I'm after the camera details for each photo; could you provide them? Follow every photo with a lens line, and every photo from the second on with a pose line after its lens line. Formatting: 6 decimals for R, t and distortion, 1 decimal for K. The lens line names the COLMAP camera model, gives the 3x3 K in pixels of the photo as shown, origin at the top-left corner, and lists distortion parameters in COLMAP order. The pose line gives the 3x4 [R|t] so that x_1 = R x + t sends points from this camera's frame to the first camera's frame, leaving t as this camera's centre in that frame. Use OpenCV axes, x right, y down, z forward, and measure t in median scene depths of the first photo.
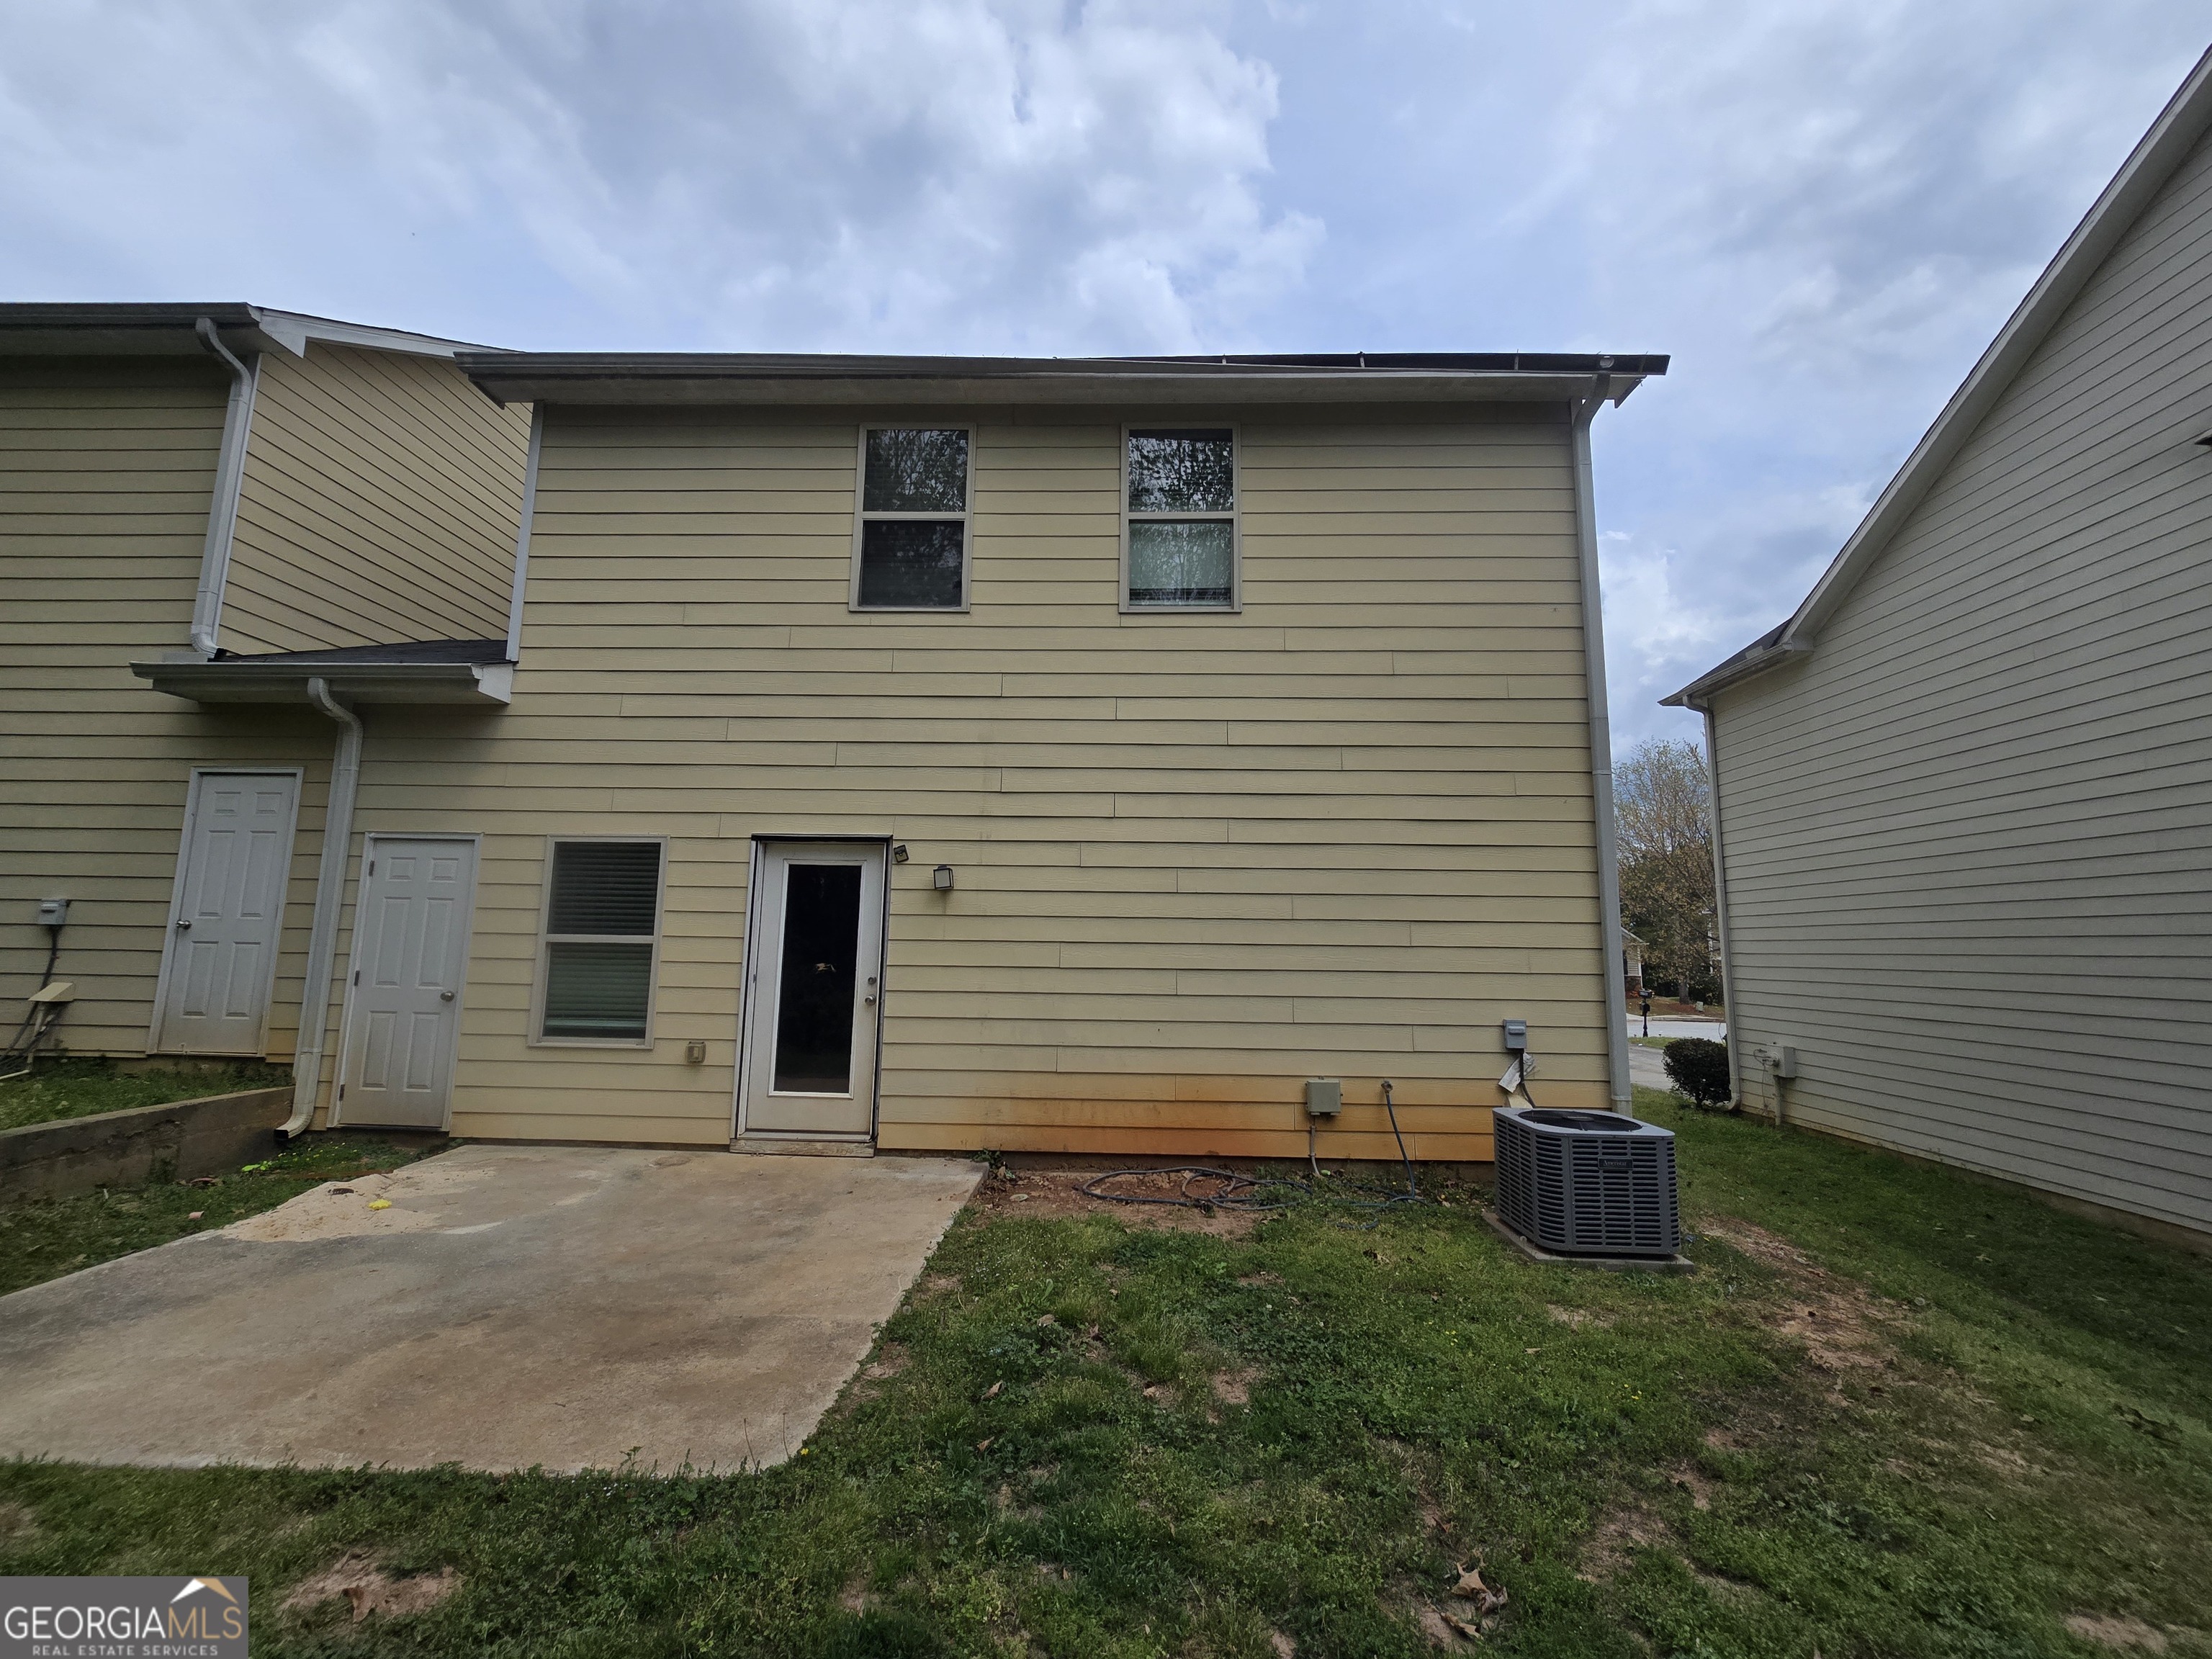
lens RADIAL K [[905.6, 0, 1102.7], [0, 905.6, 822.7], [0, 0, 1]] dist [-0.003971, 0.000302]
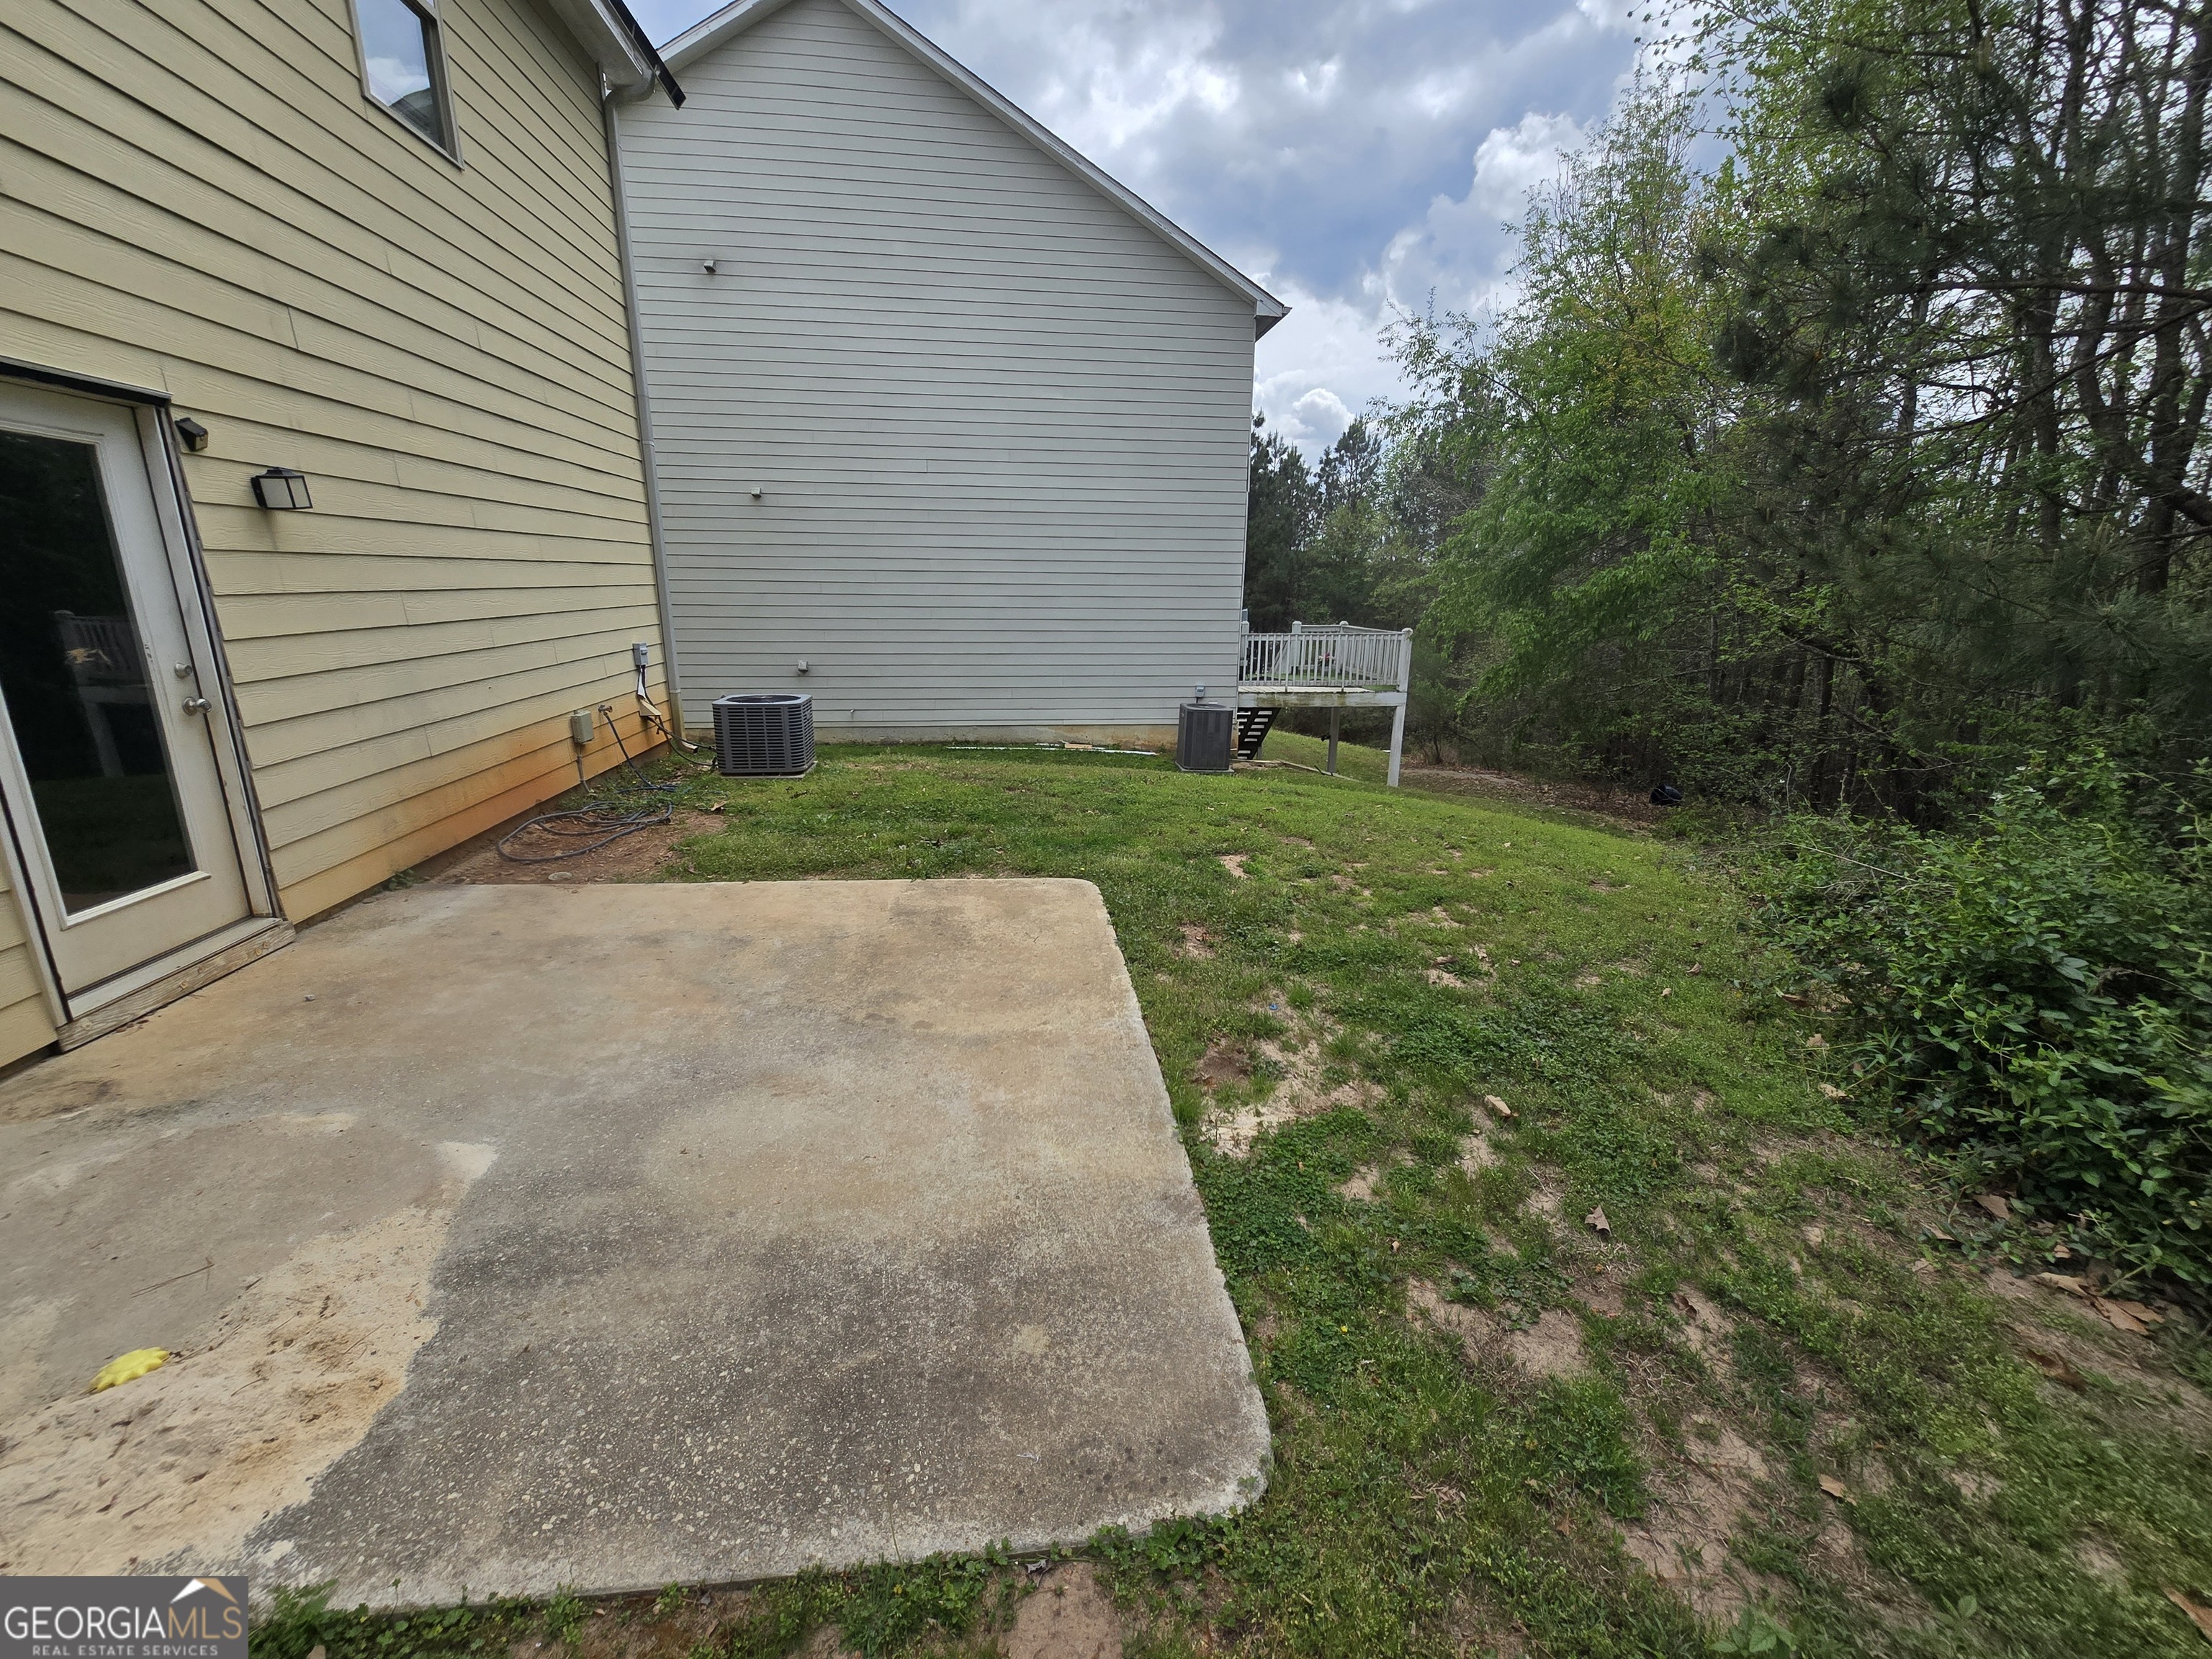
lens RADIAL K [[905.6, 0, 1102.7], [0, 905.6, 822.7], [0, 0, 1]] dist [-0.003971, 0.000302]
pose [[-0.140511, -0.271776, 0.952047, -0.914550], [-0.149446, 0.956392, 0.250960, 0.040706], [-0.978735, -0.107017, -0.175000, 0.549386]]
